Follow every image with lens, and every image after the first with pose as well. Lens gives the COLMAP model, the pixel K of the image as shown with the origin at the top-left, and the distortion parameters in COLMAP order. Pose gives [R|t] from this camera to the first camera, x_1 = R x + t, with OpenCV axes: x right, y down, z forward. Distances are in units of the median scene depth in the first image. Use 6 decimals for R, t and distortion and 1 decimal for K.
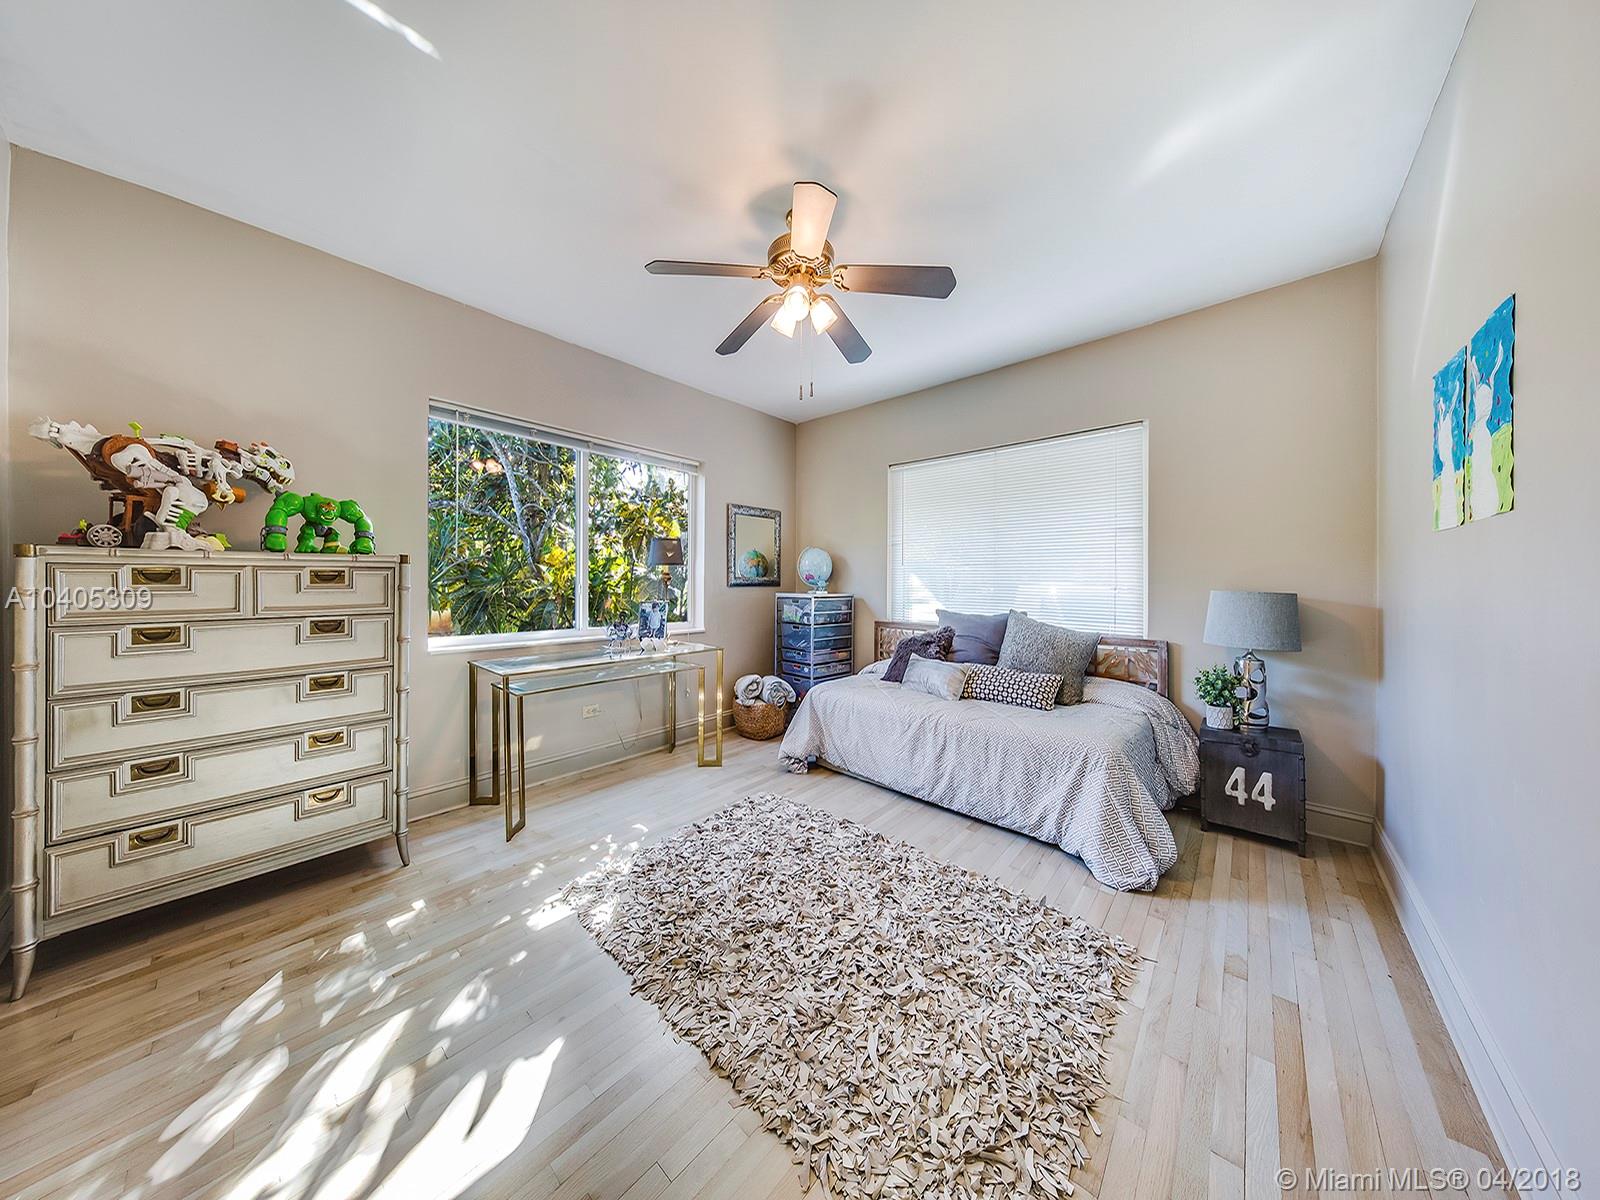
lens RADIAL K [[505.9, 0, 796.7], [0, 505.9, 591.3], [0, 0, 1]] dist [-0.000152, -0.000056]
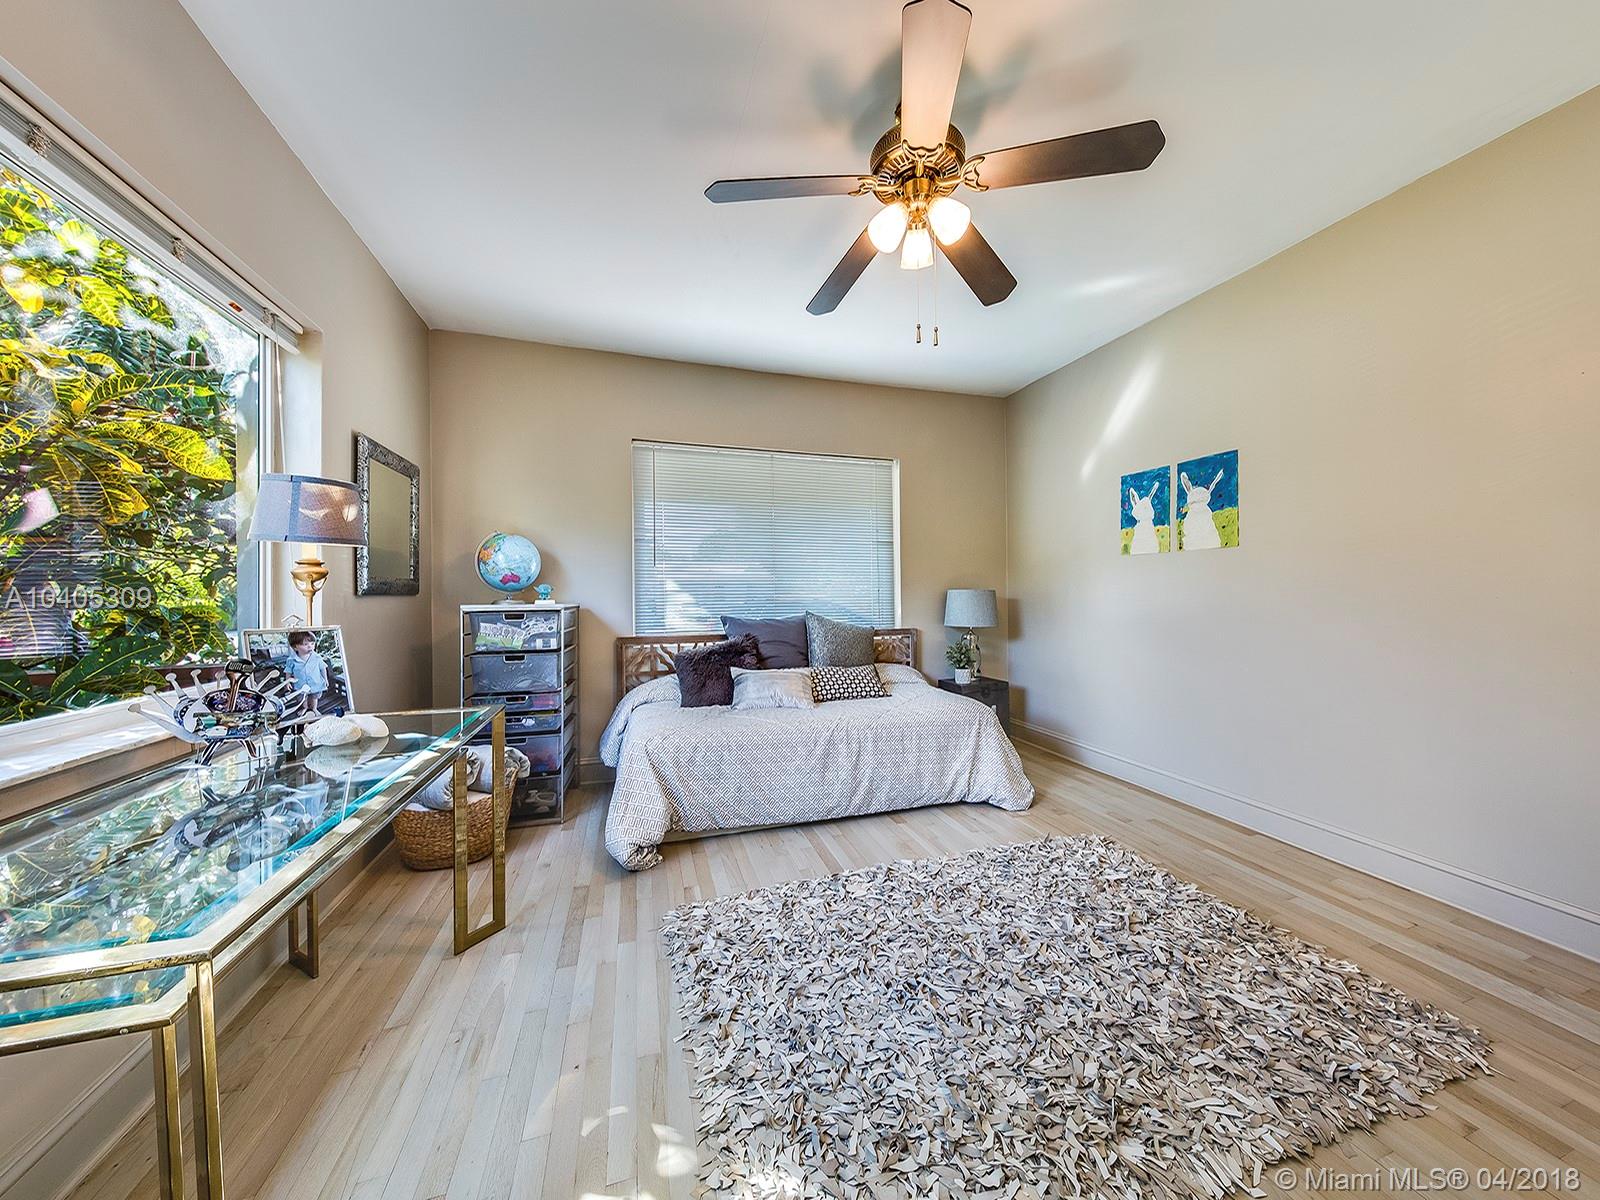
lens RADIAL K [[505.9, 0, 796.7], [0, 505.9, 591.3], [0, 0, 1]] dist [-0.000152, -0.000056]
pose [[0.502520, -0.002556, 0.864562, -0.574410], [0.025664, 0.999599, -0.011962, 0.007994], [-0.864185, 0.028200, 0.502384, 0.580790]]
